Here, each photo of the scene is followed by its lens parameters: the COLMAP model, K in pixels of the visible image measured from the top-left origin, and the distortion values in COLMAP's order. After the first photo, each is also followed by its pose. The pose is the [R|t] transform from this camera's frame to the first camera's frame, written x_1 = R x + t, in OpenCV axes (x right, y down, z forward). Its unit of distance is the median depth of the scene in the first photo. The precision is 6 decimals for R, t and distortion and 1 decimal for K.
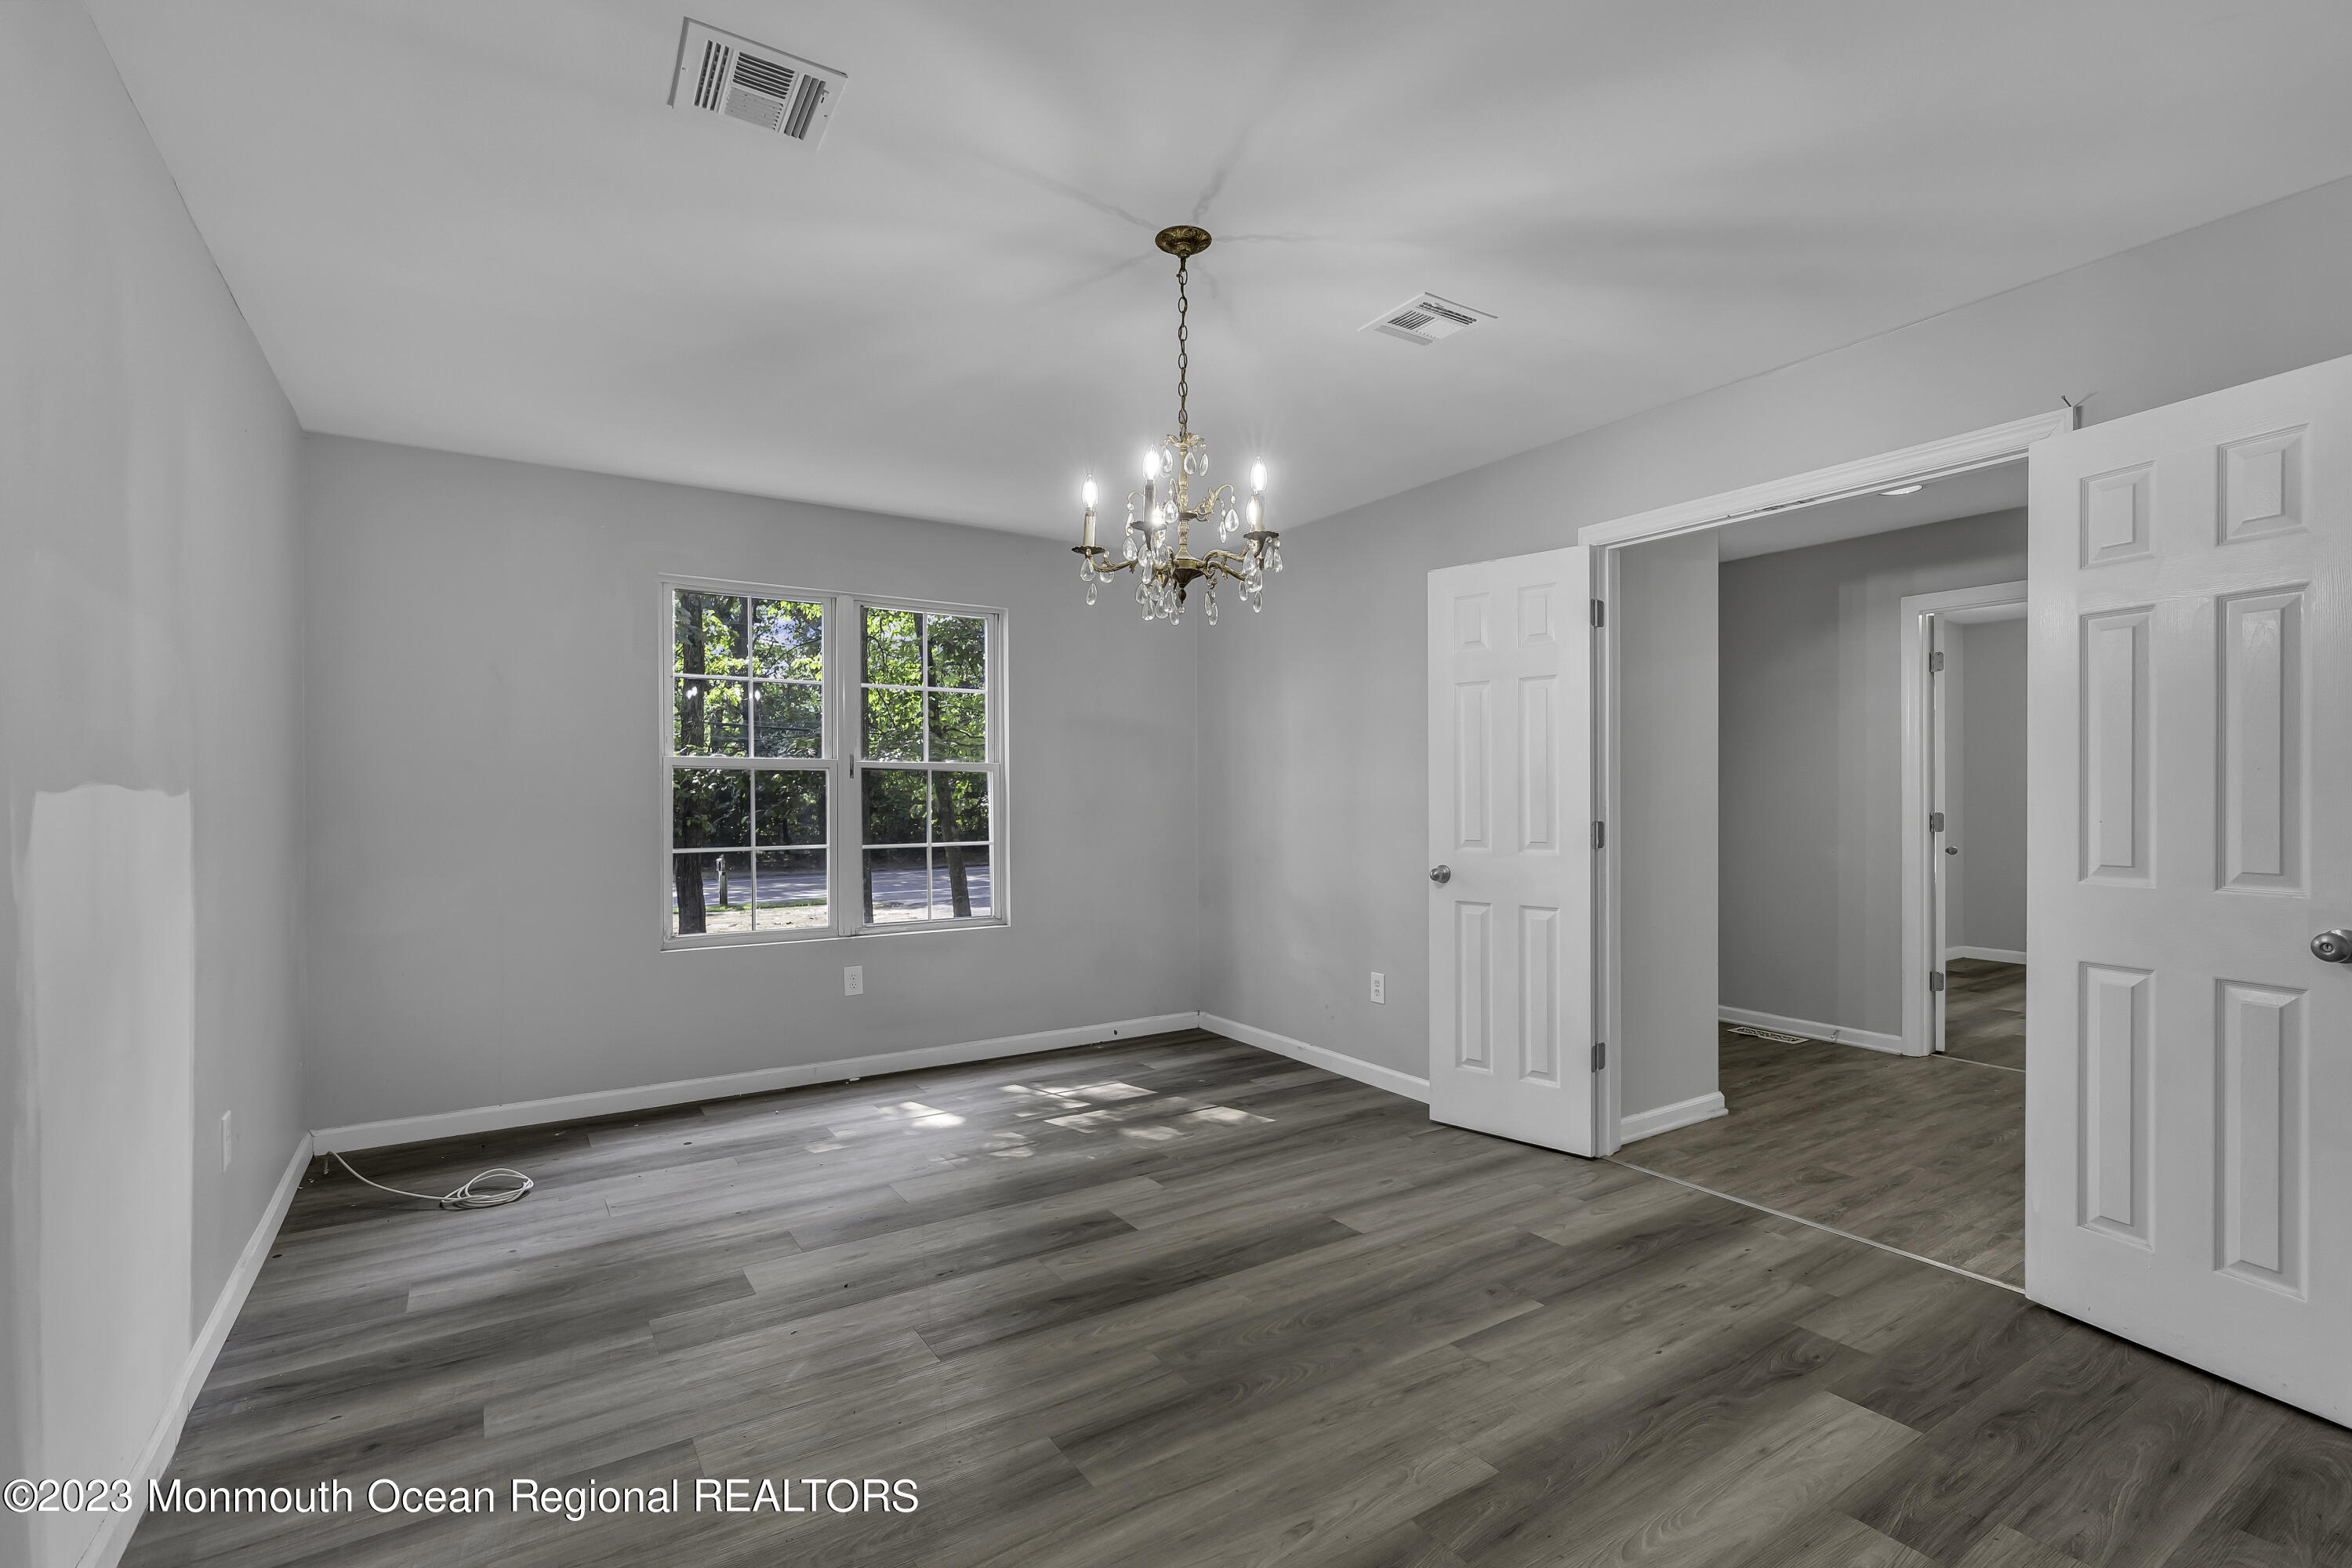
lens RADIAL K [[1068.2, 0, 1178.4], [0, 1068.2, 790.2], [0, 0, 1]] dist [-0.011158, 0.002852]
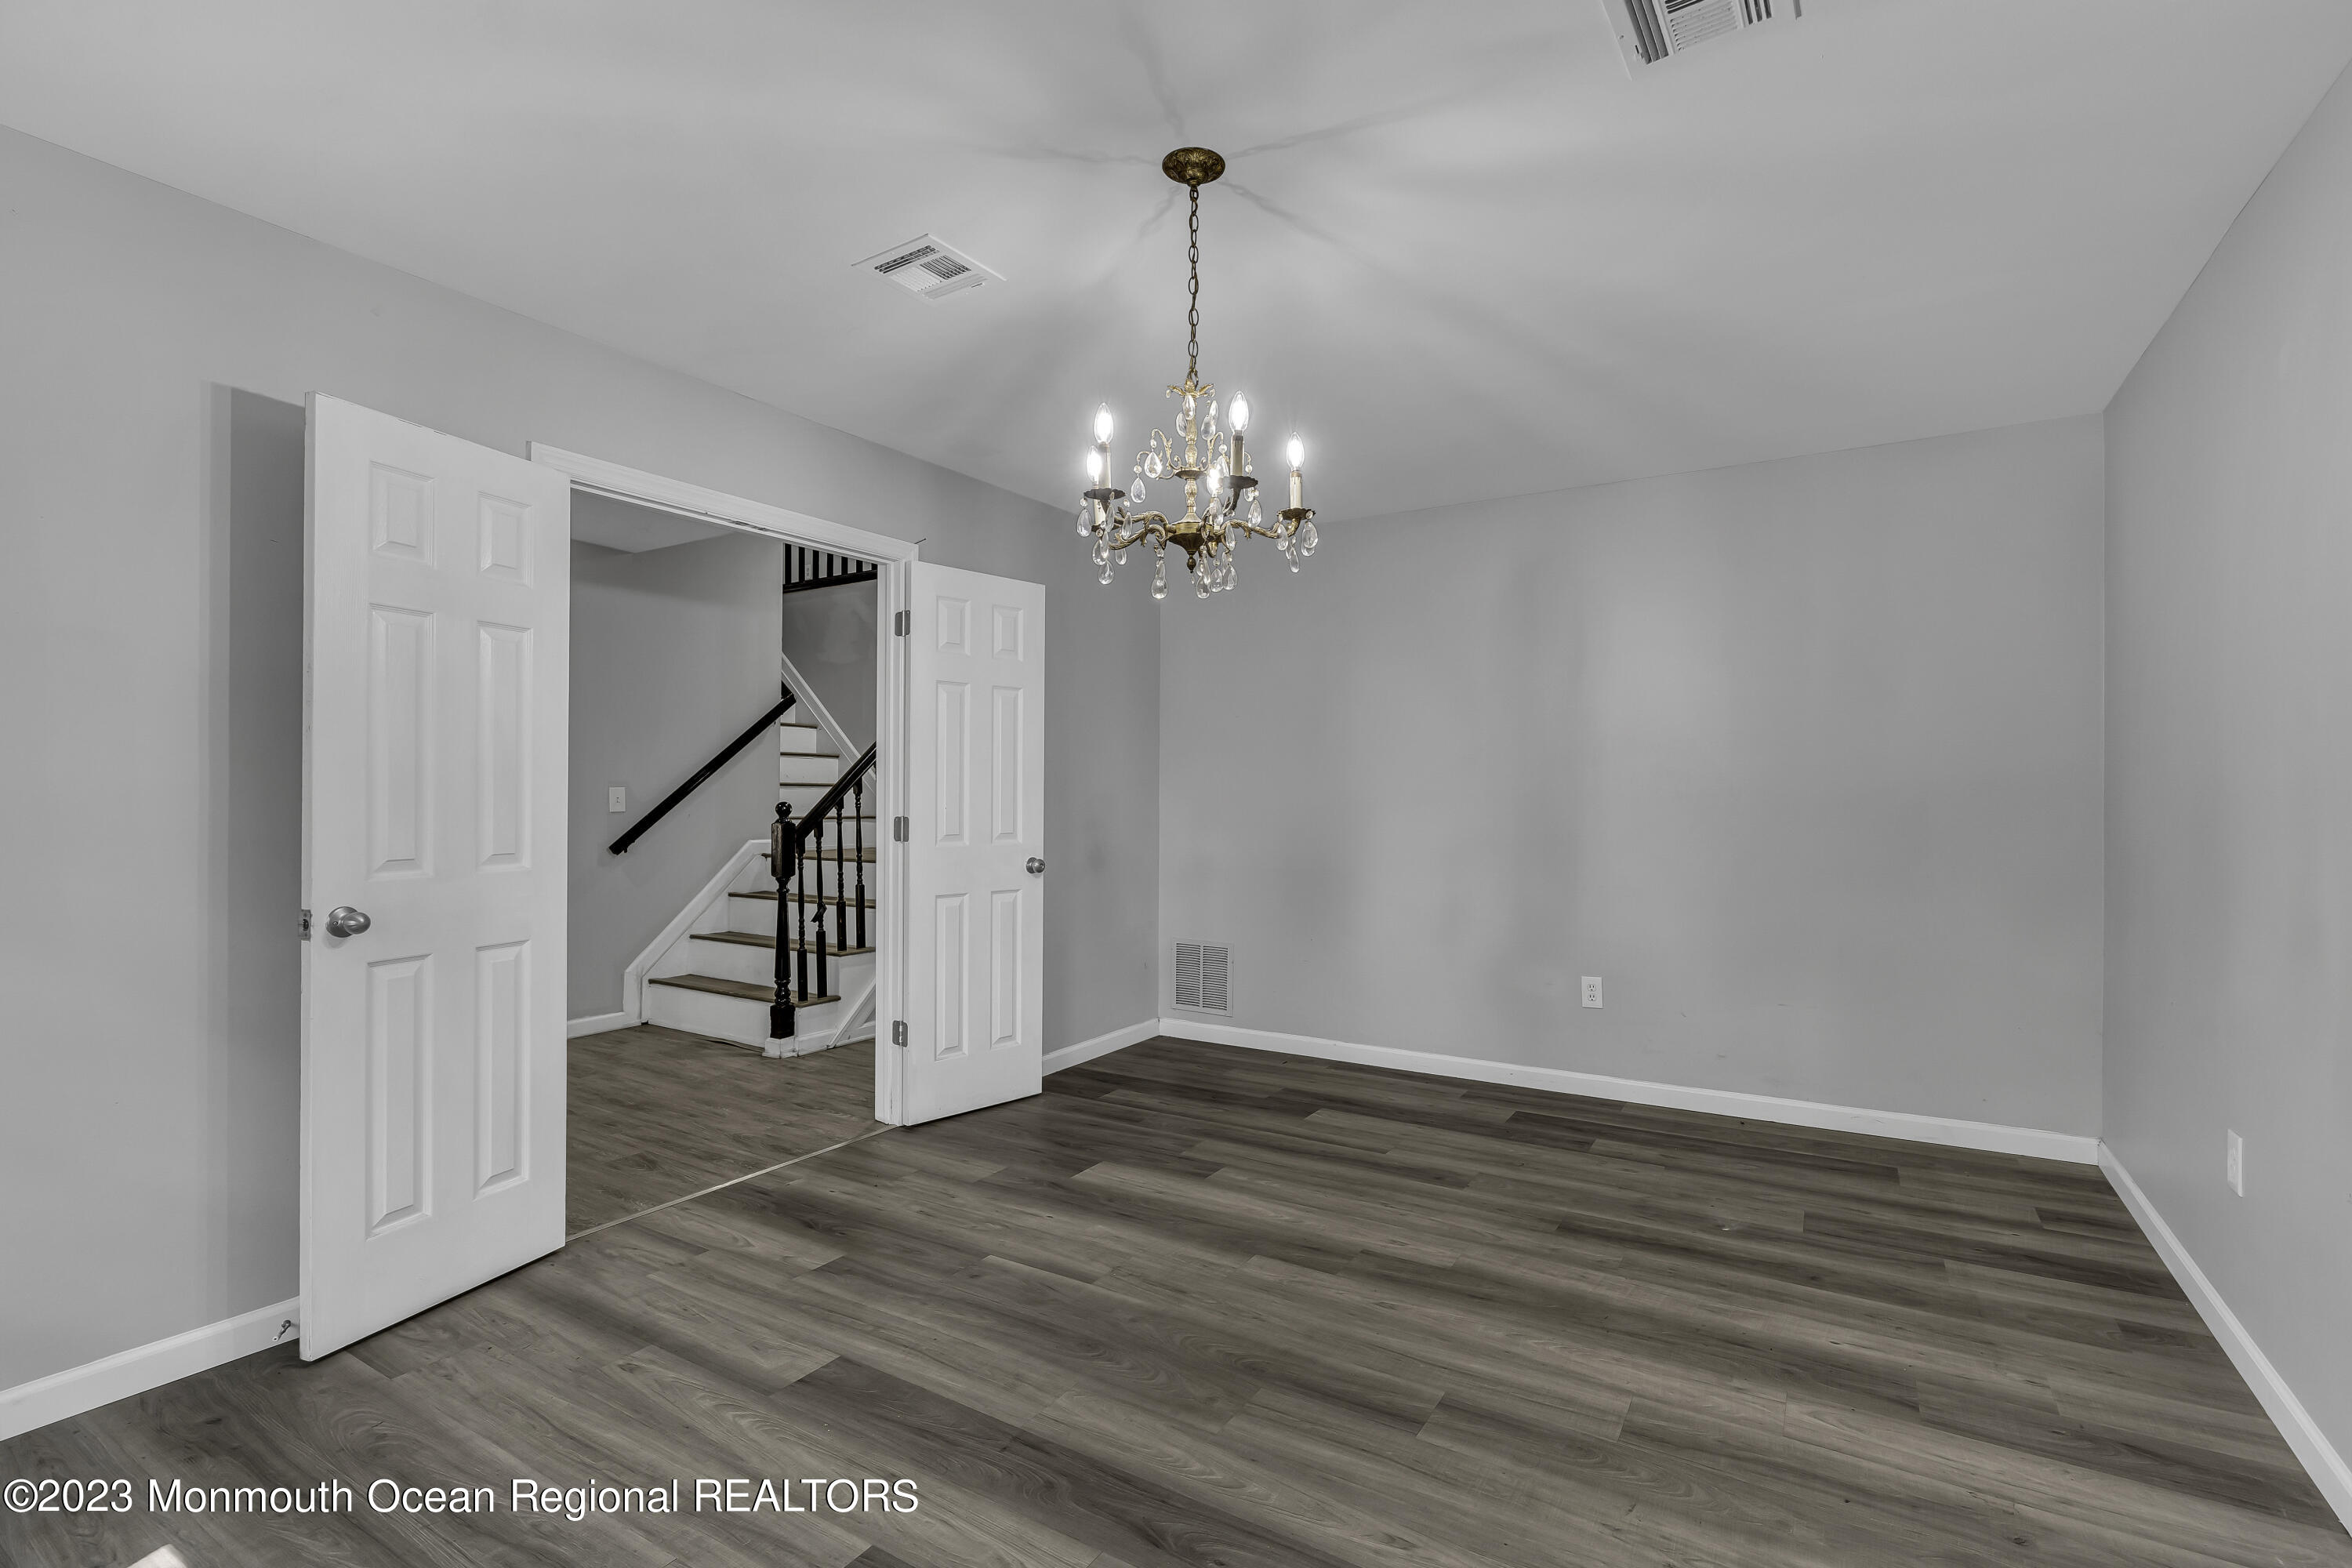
lens RADIAL K [[1068.2, 0, 1186.6], [0, 1068.2, 783.6], [0, 0, 1]] dist [-0.011158, 0.002852]
pose [[-0.427109, 0.010002, 0.904145, -0.744694], [-0.006426, 0.999880, -0.014096, 0.011864], [-0.904177, -0.011831, -0.426993, 1.296898]]
